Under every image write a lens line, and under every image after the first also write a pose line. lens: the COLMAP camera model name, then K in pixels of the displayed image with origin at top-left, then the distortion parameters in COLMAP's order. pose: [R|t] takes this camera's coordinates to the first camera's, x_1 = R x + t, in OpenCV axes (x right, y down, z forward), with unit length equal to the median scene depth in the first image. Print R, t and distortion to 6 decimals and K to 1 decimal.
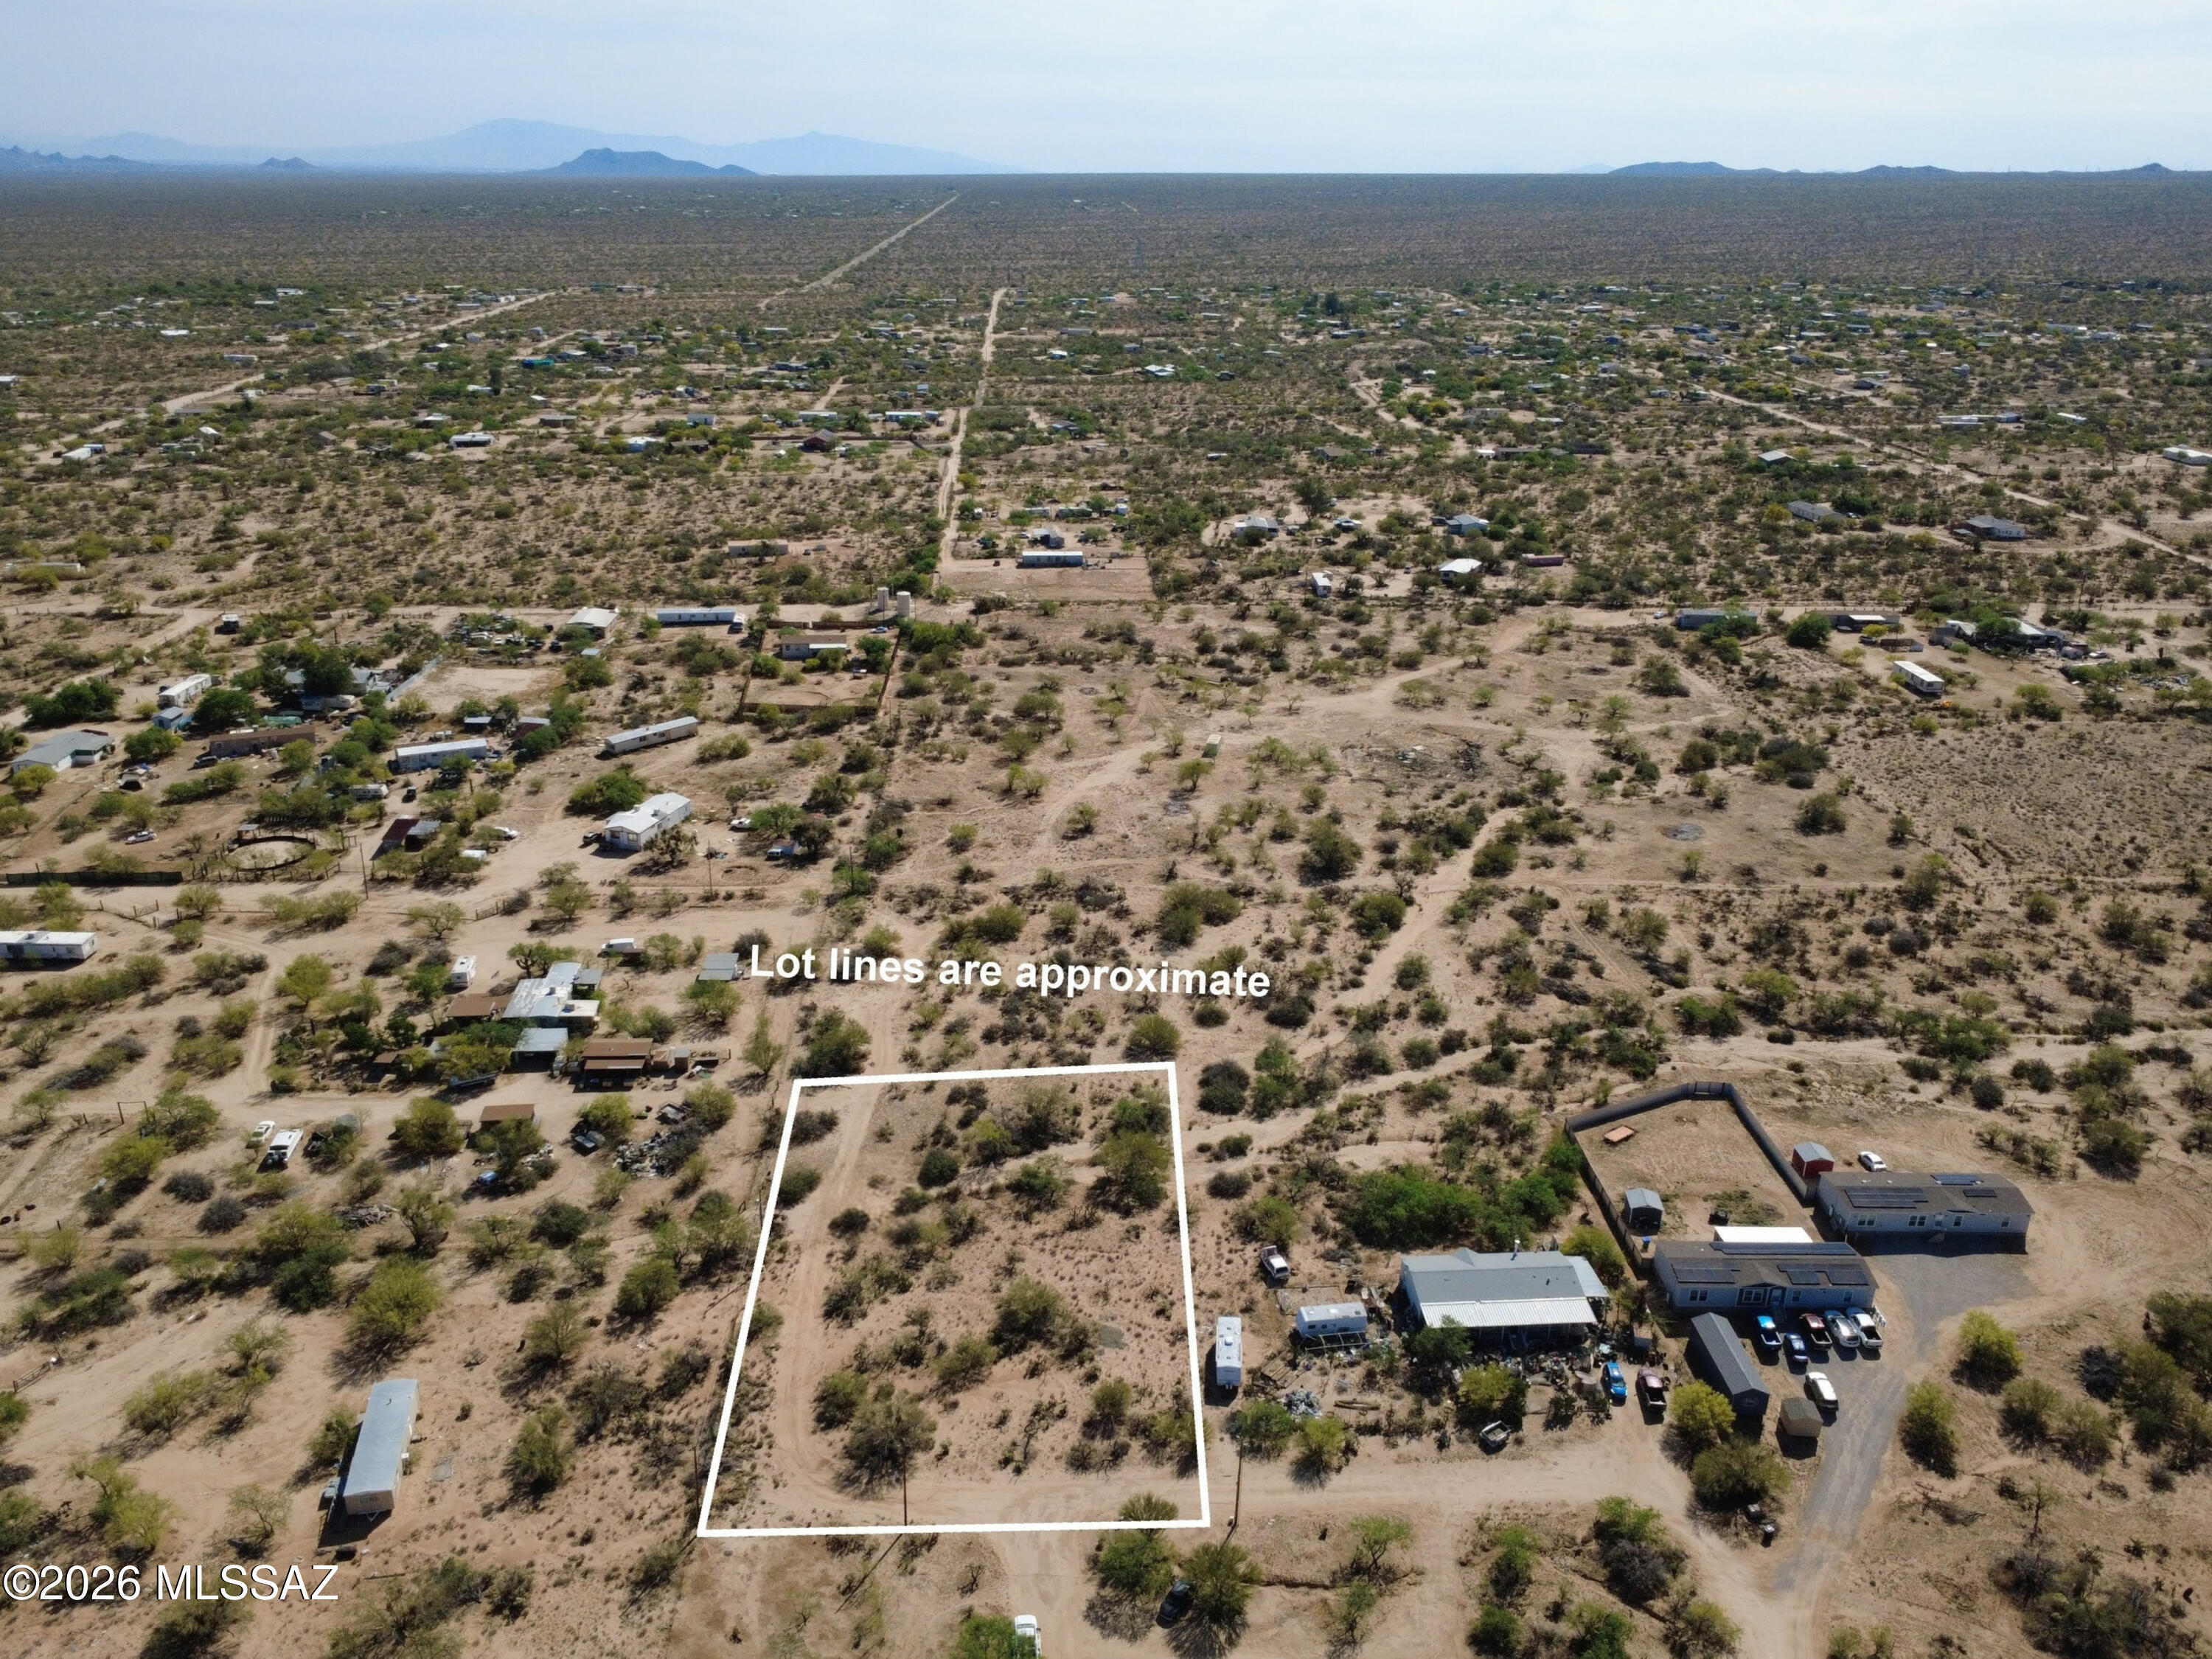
lens RADIAL K [[1710.7, 0, 1109.9], [0, 1710.7, 826.3], [0, 0, 1]] dist [0.002891, -0.012088]
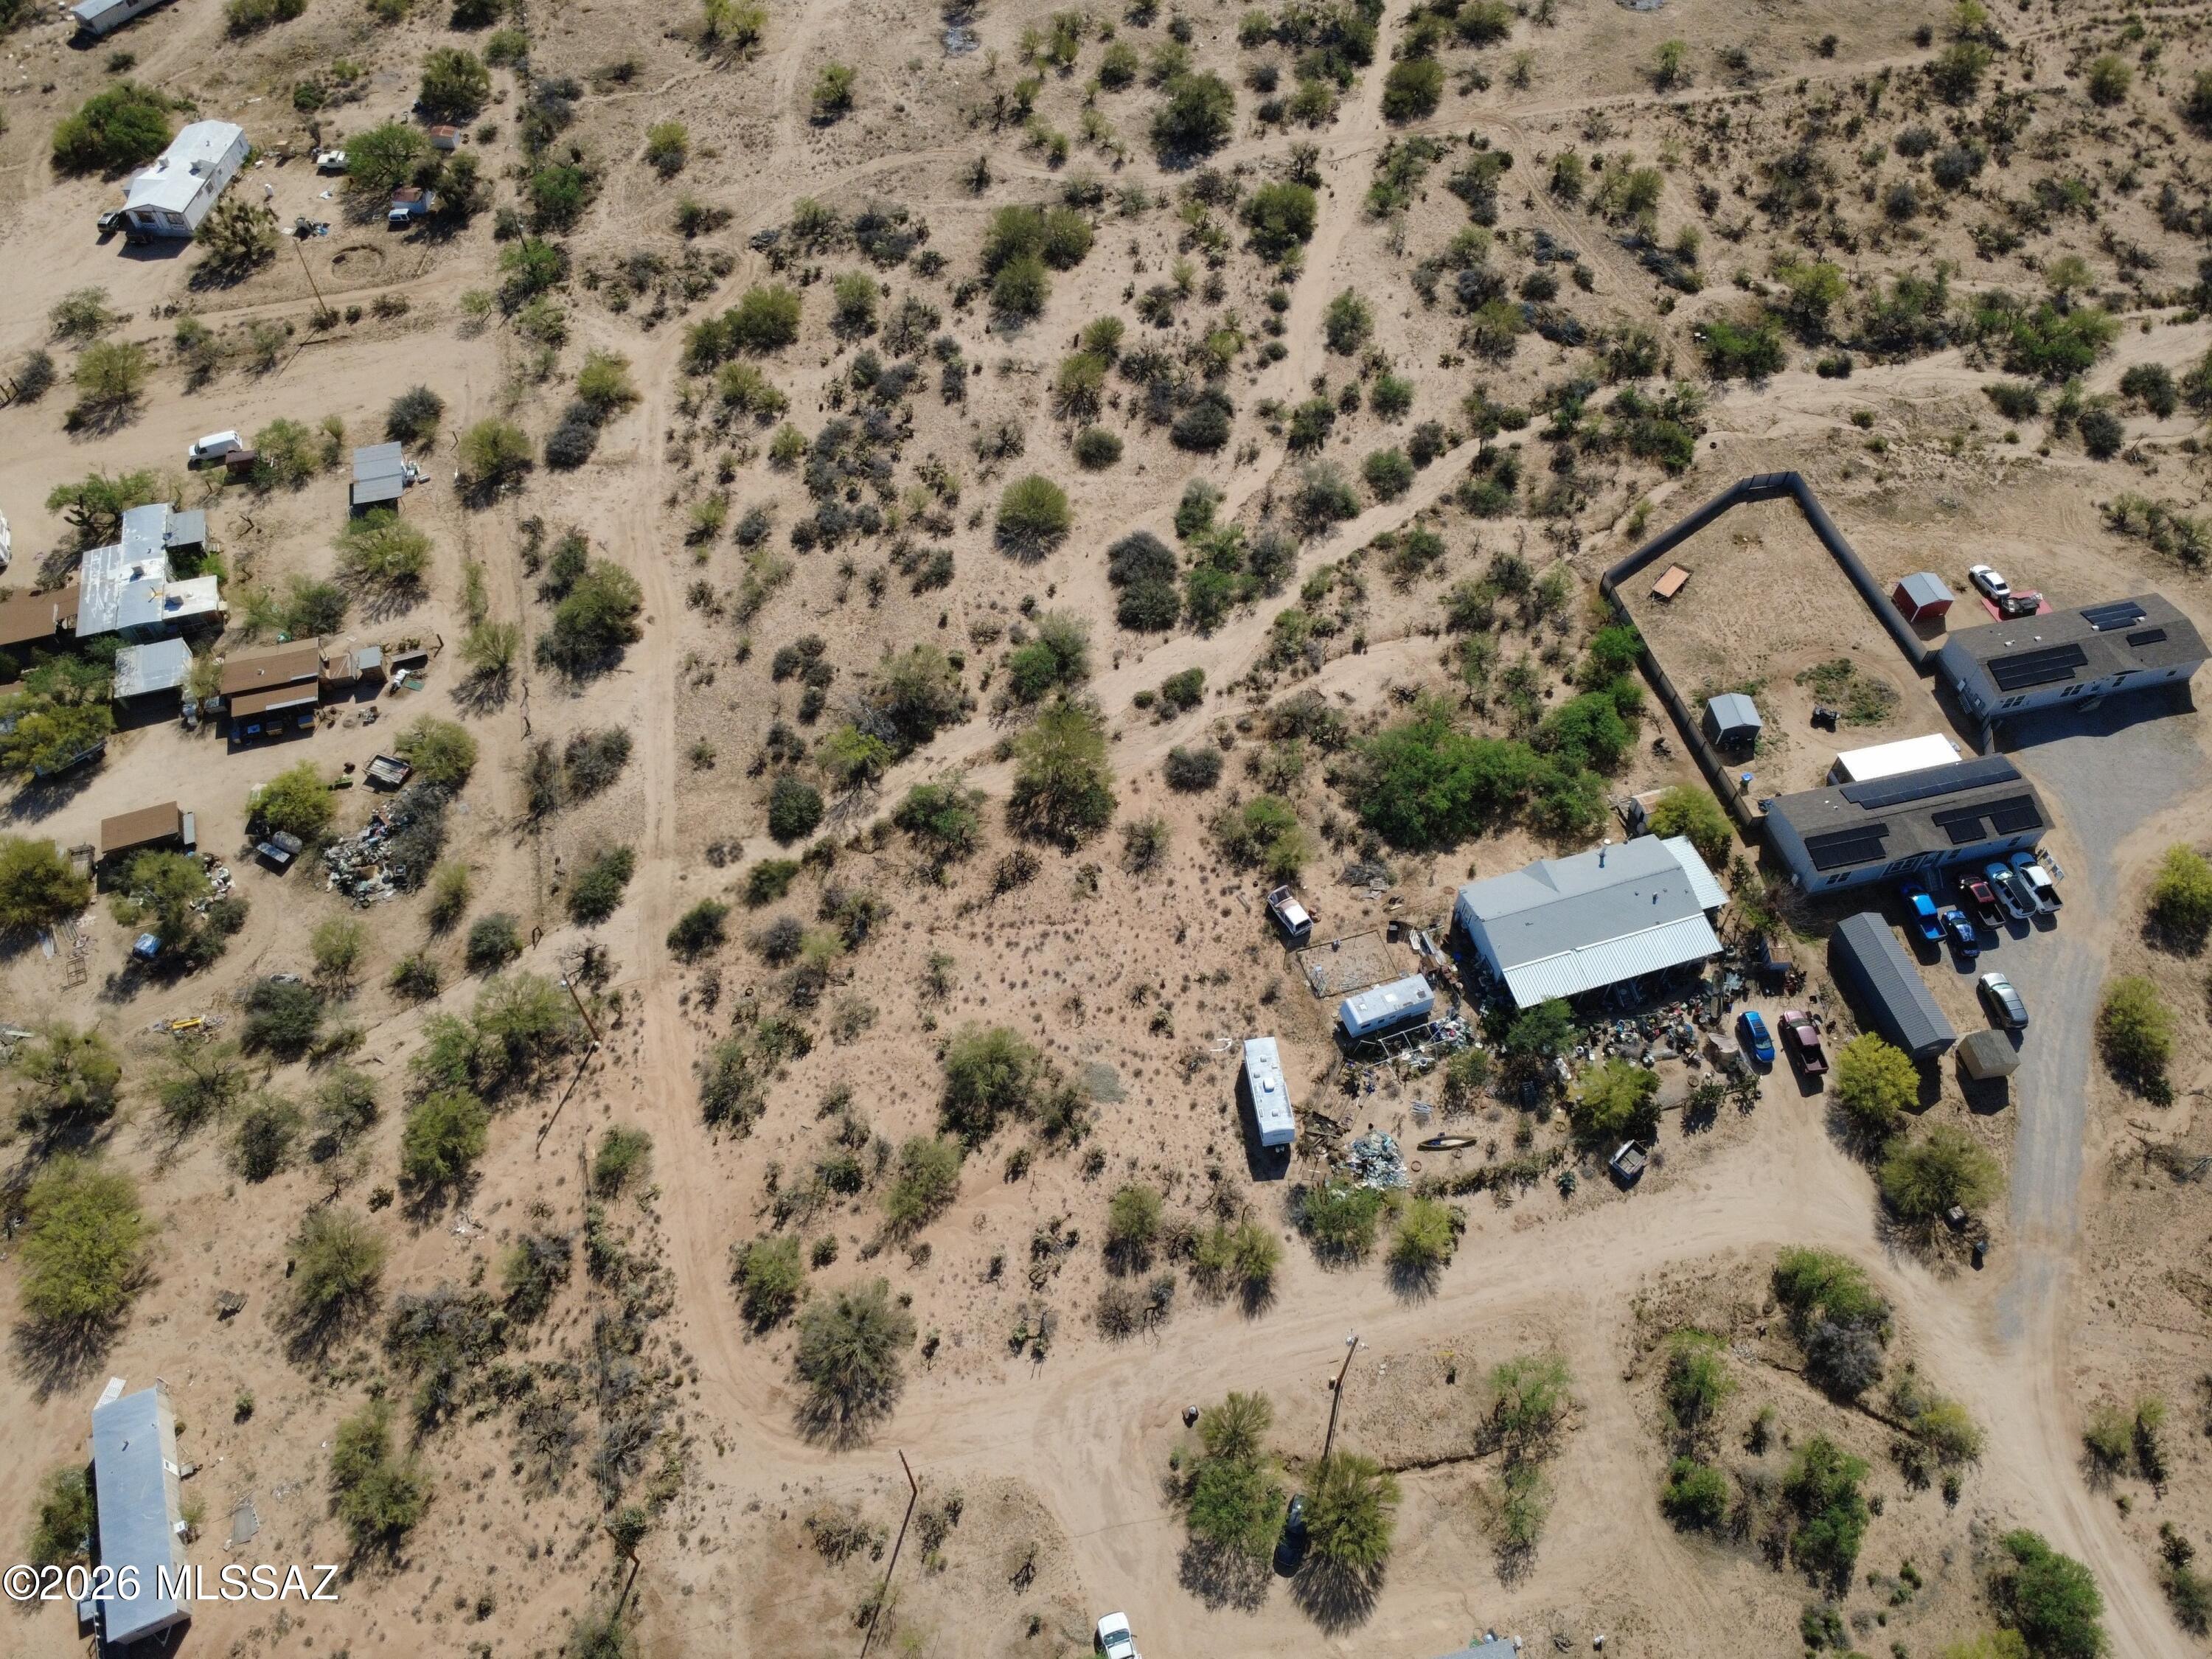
lens RADIAL K [[1621.4, 0, 1112.8], [0, 1621.4, 830.7], [0, 0, 1]] dist [-0.002122, 0.000736]
pose [[0.978023, -0.181137, 0.103253, -0.039196], [0.096461, 0.832131, 0.546126, -0.144557], [-0.184843, -0.524163, 0.831316, 0.384936]]
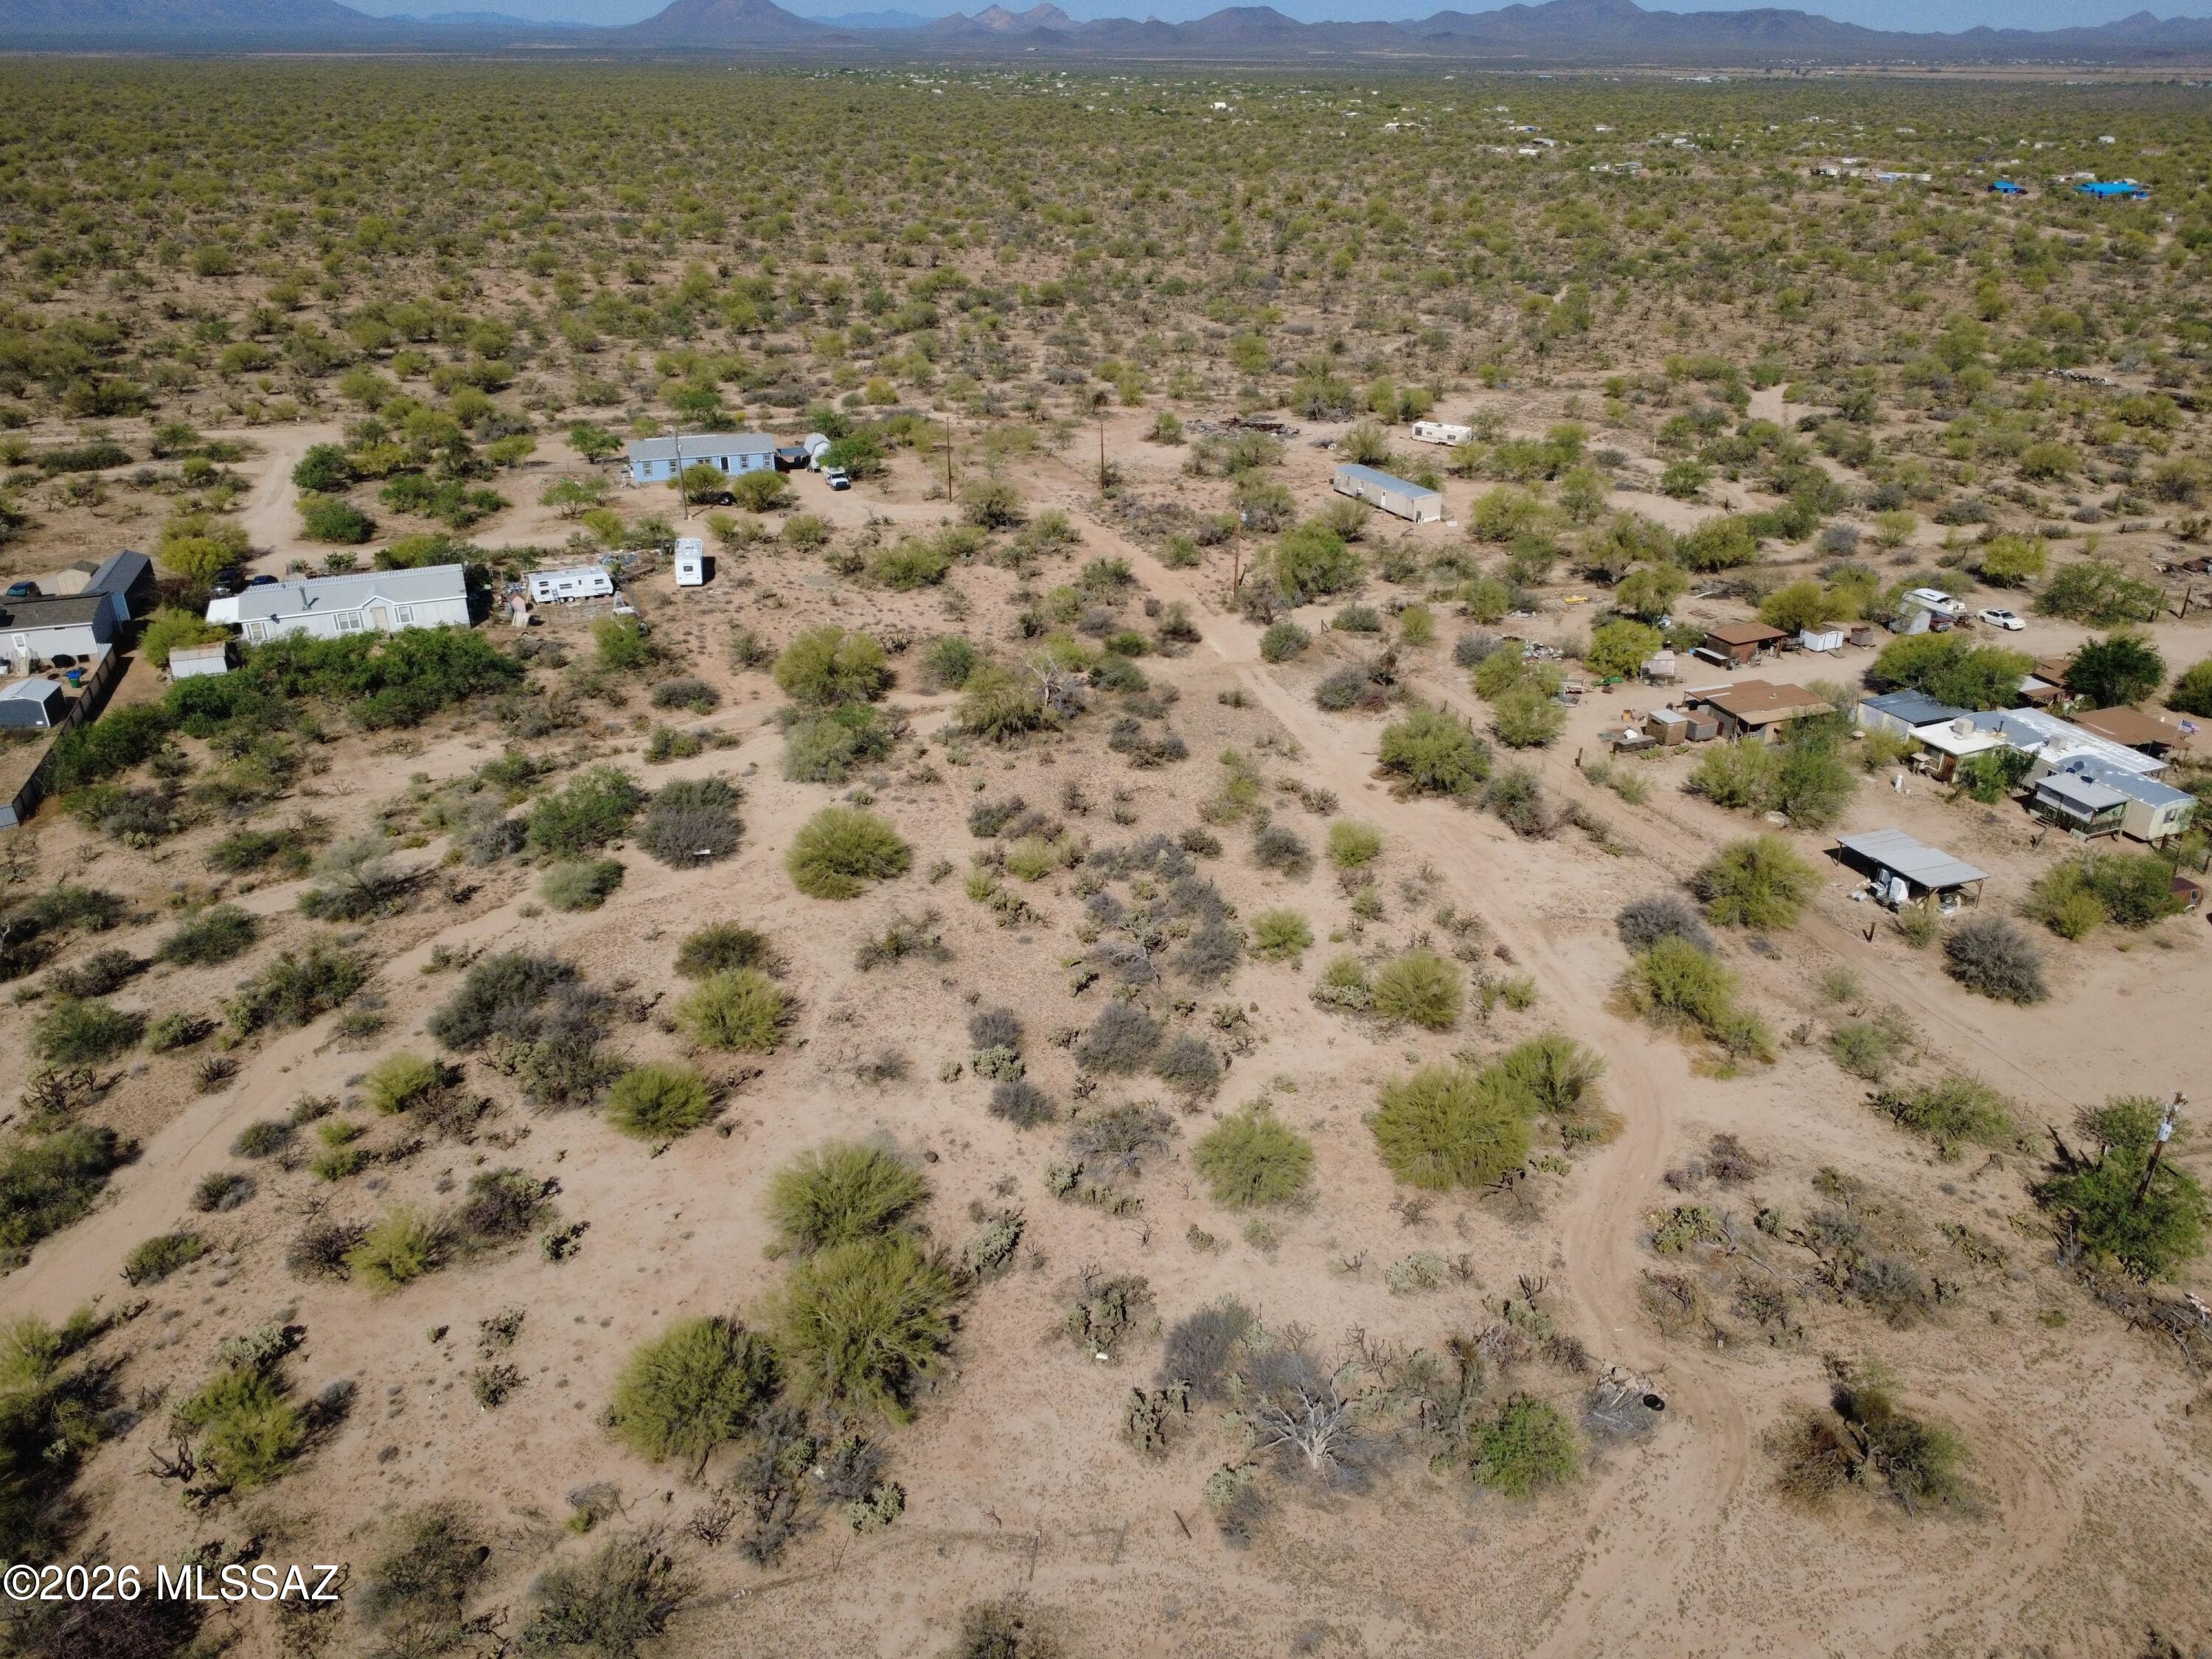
lens RADIAL K [[1621.4, 0, 1115.6], [0, 1621.4, 826.8], [0, 0, 1]] dist [-0.002122, 0.000736]
pose [[-0.958384, 0.099638, -0.267529, 0.078127], [-0.128327, 0.686744, 0.715483, -0.215583], [0.255013, 0.720039, -0.645378, 1.397157]]
